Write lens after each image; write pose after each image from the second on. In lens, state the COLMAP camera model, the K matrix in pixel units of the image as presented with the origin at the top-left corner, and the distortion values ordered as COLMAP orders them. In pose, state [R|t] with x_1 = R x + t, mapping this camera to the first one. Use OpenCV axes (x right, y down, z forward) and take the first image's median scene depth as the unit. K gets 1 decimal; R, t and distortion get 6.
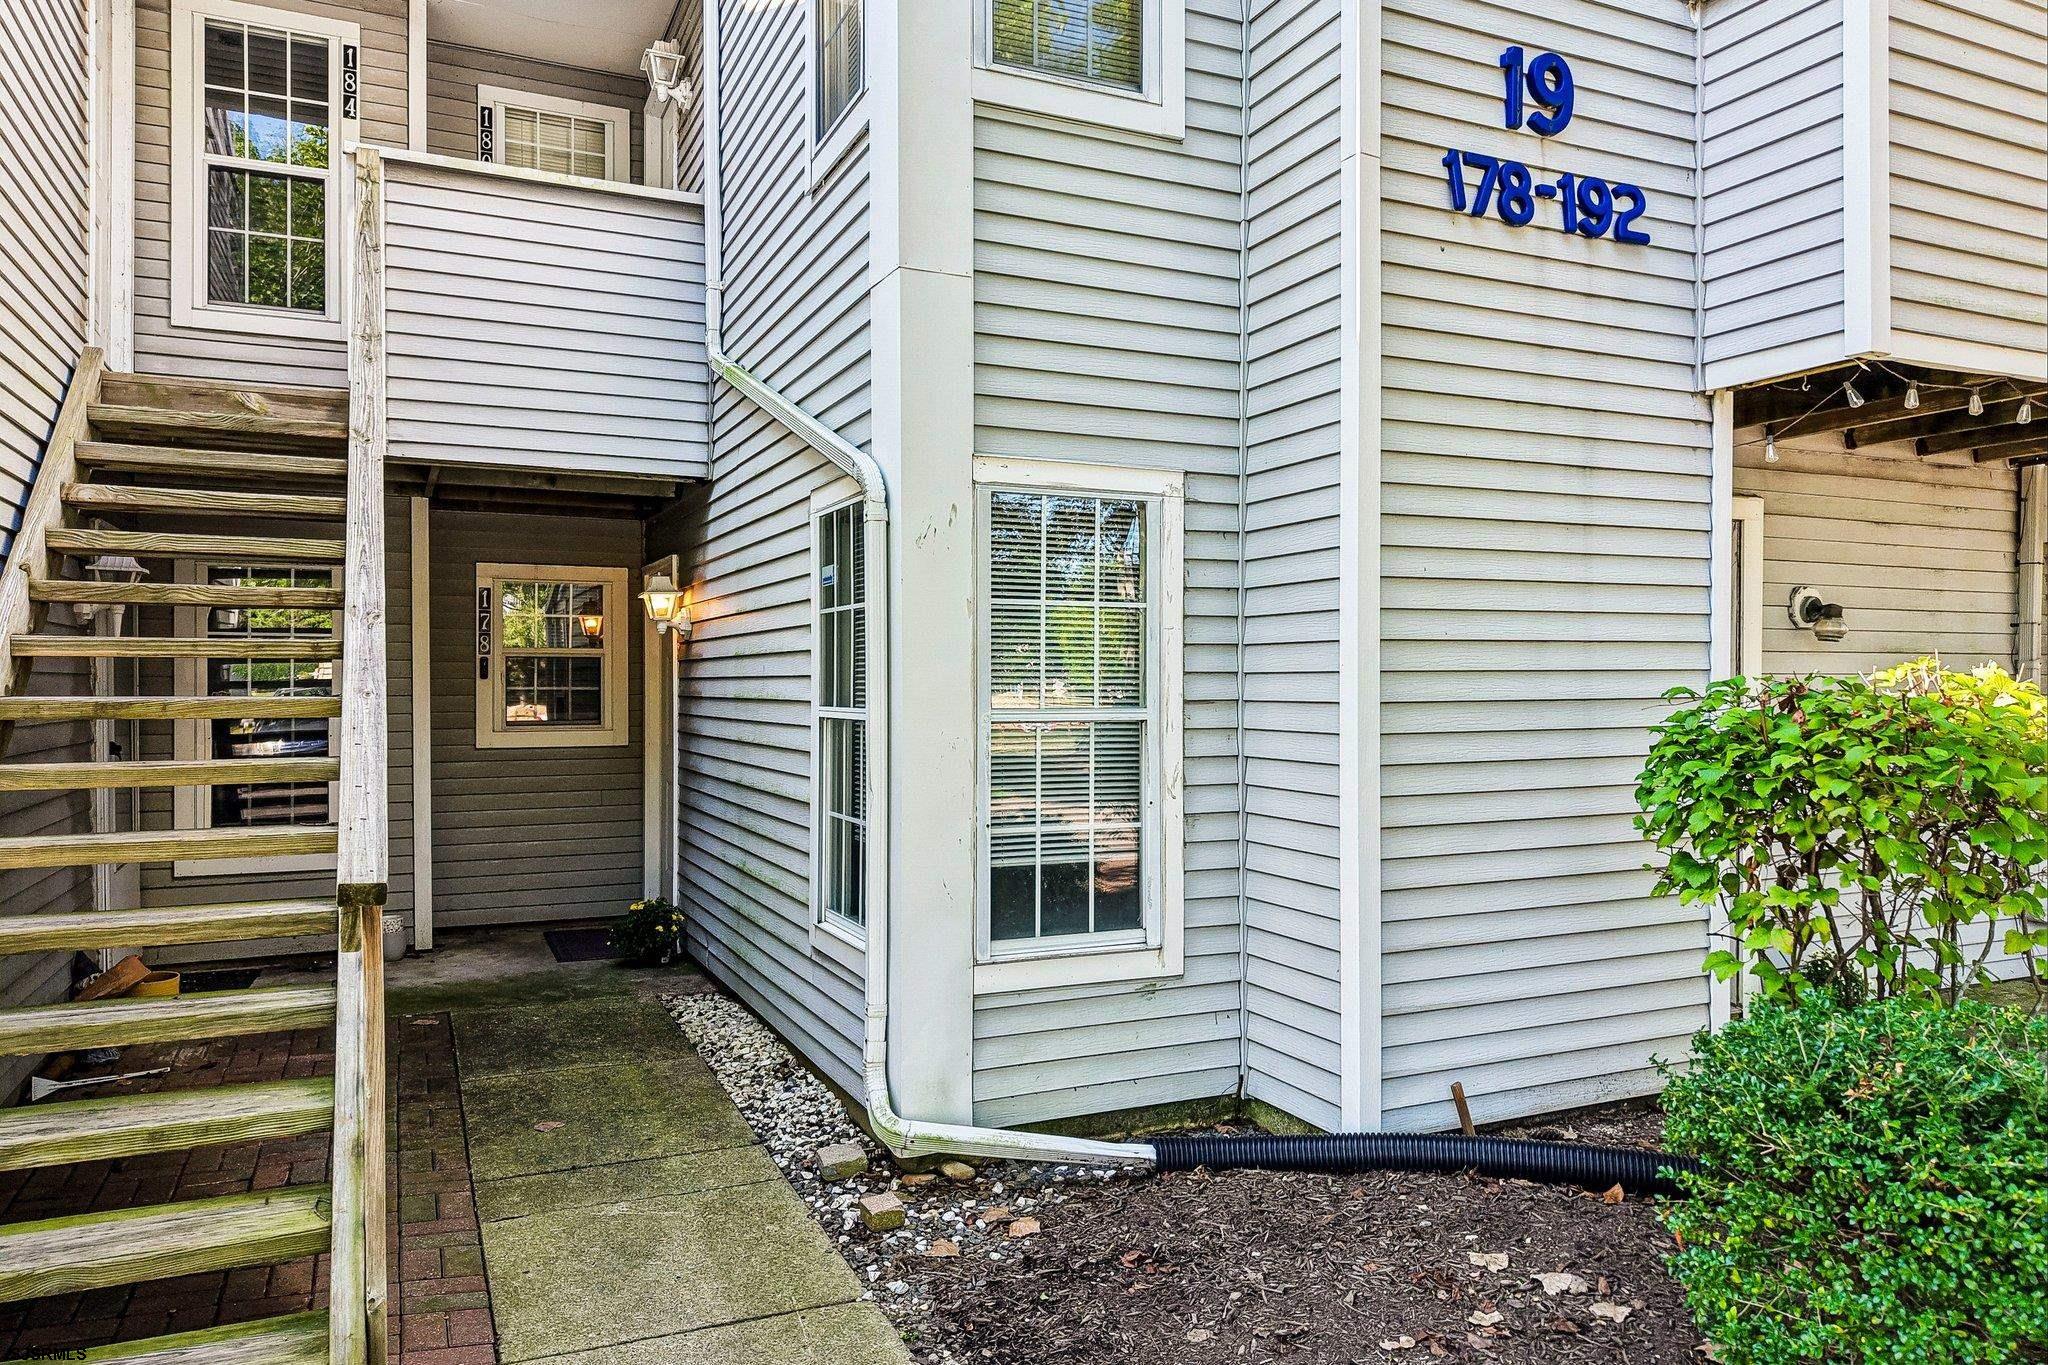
lens RADIAL K [[1363.0, 0, 1033.1], [0, 1363.0, 676.0], [0, 0, 1]] dist [0.005060, 0.000088]
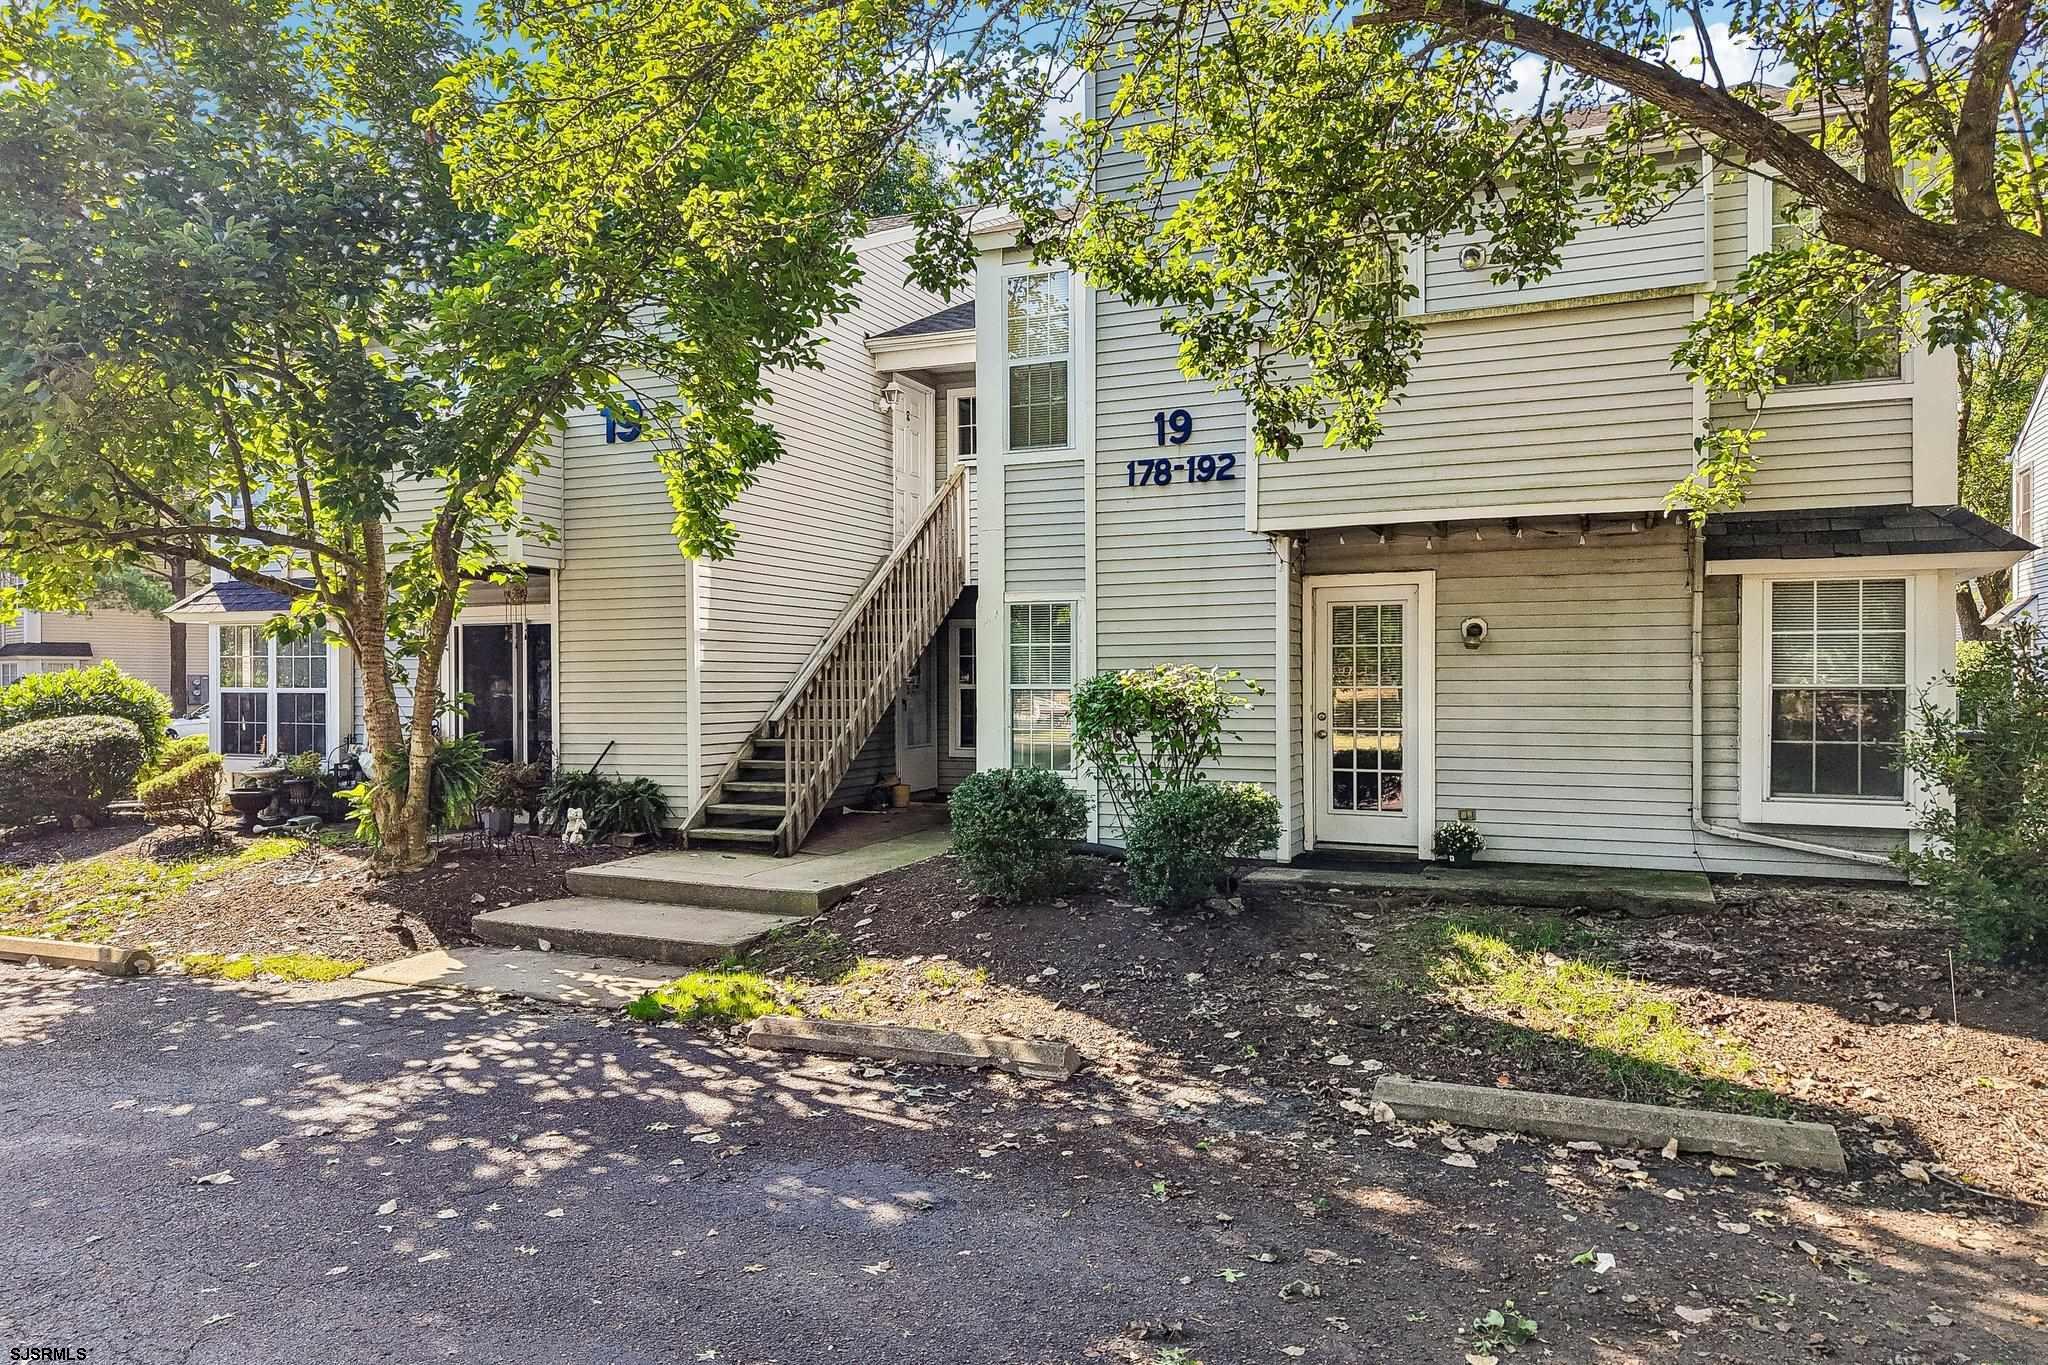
lens RADIAL K [[1384.1, 0, 1024.0], [0, 1384.1, 682.5], [0, 0, 1]] dist [0.019566, -0.027918]
pose [[0.658994, 0.001119, -0.752147, 1.996170], [0.002764, 0.999989, 0.003909, 0.010208], [0.752143, -0.004654, 0.658983, -0.790322]]
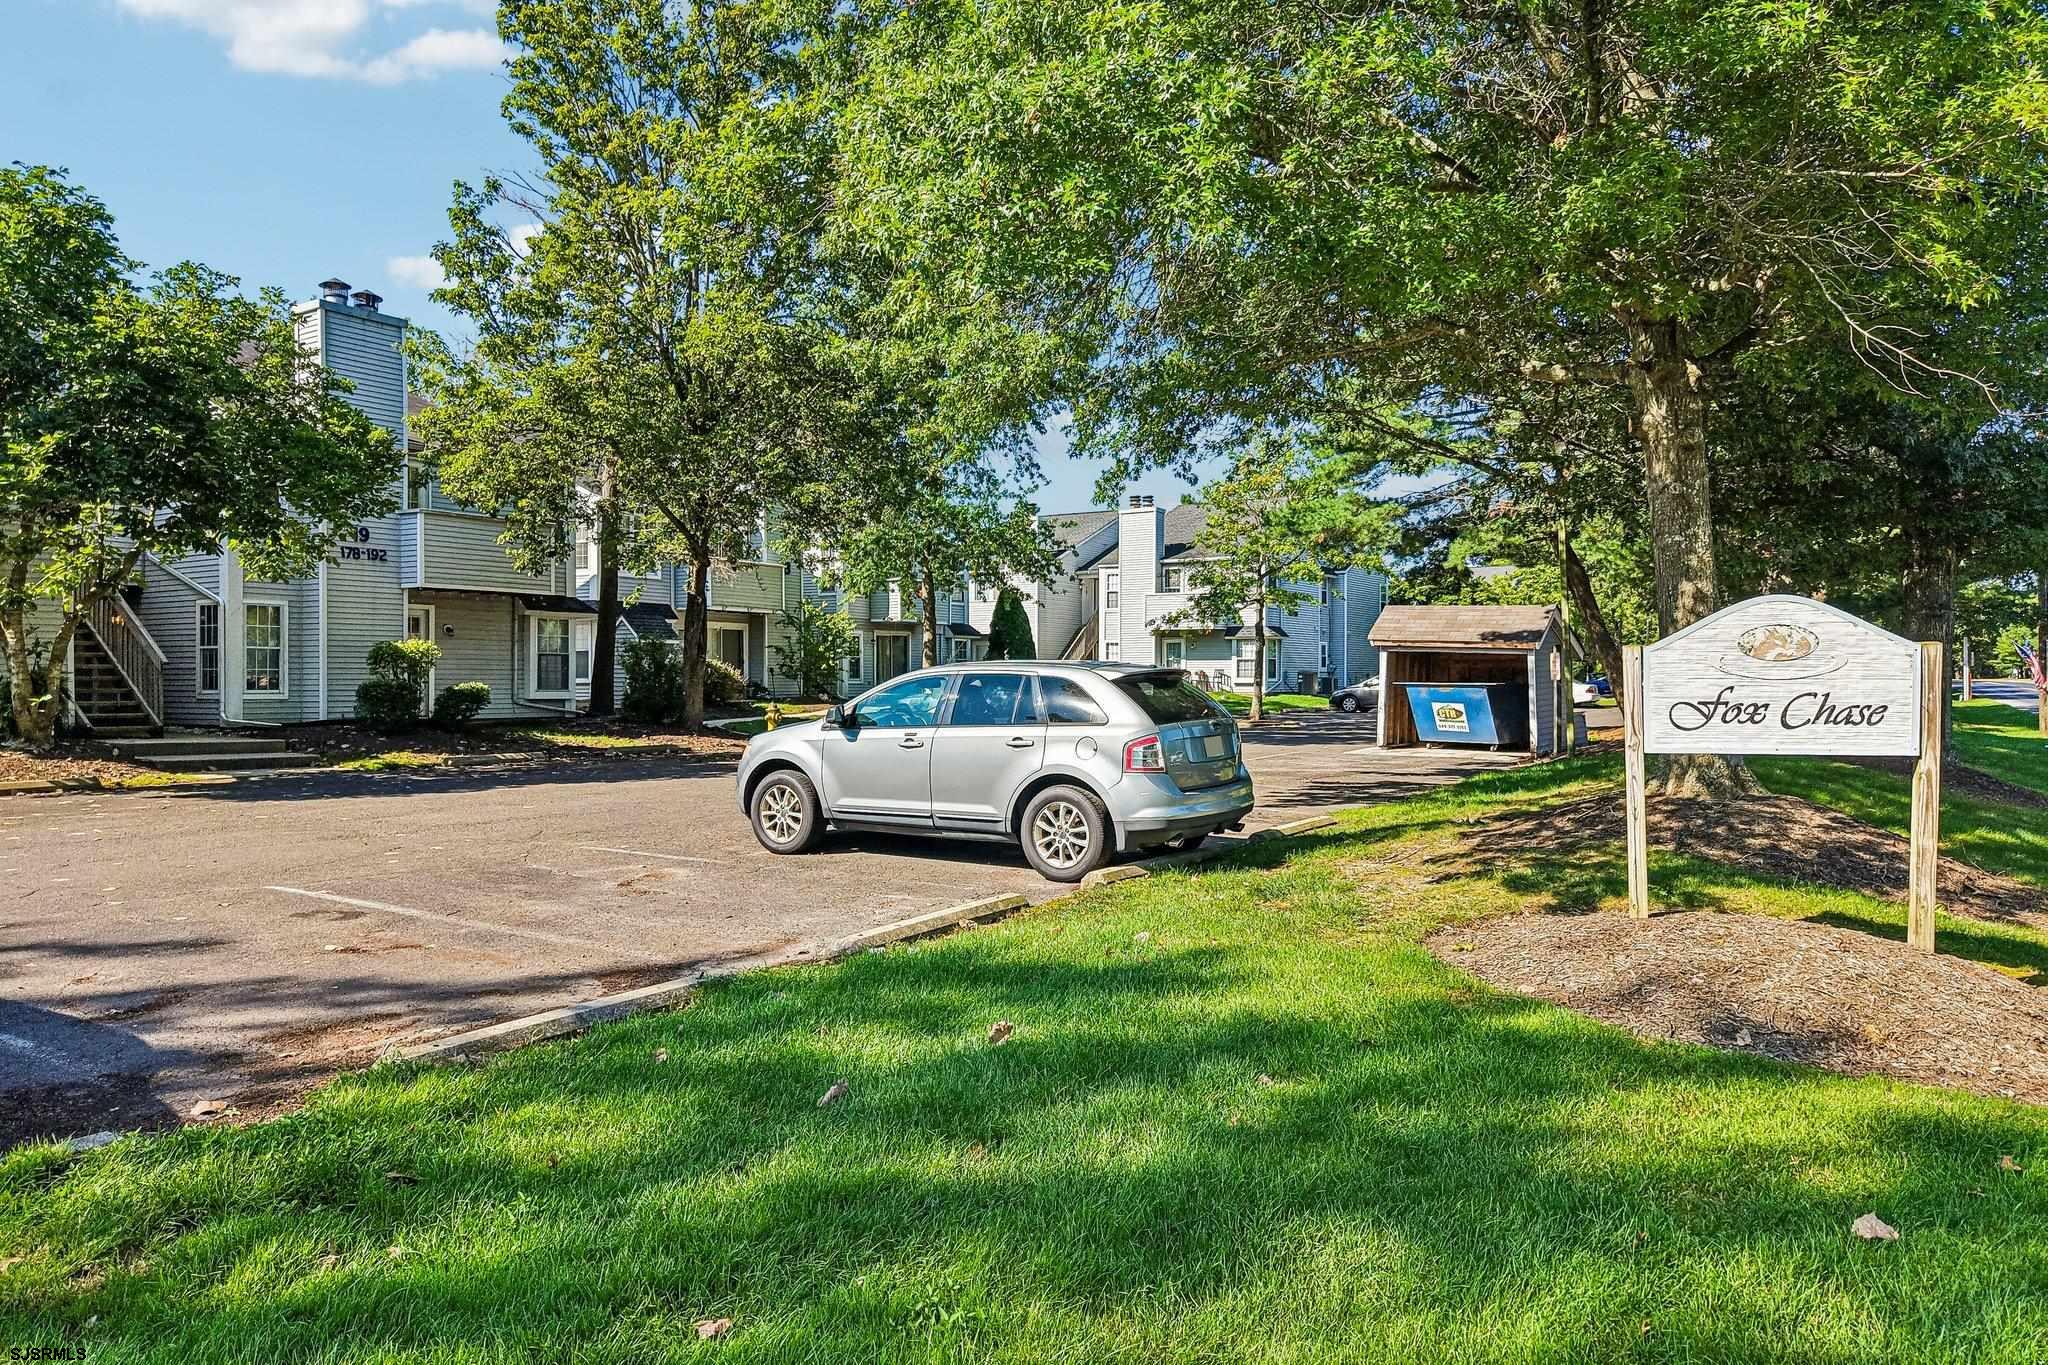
lens RADIAL K [[1384.1, 0, 1024.0], [0, 1384.1, 682.5], [0, 0, 1]] dist [0.019566, -0.027918]
pose [[0.841140, 0.003854, 0.540804, -0.395158], [-0.004711, 0.999989, 0.000202, 0.146108], [-0.540797, -0.002718, 0.841148, -5.037358]]
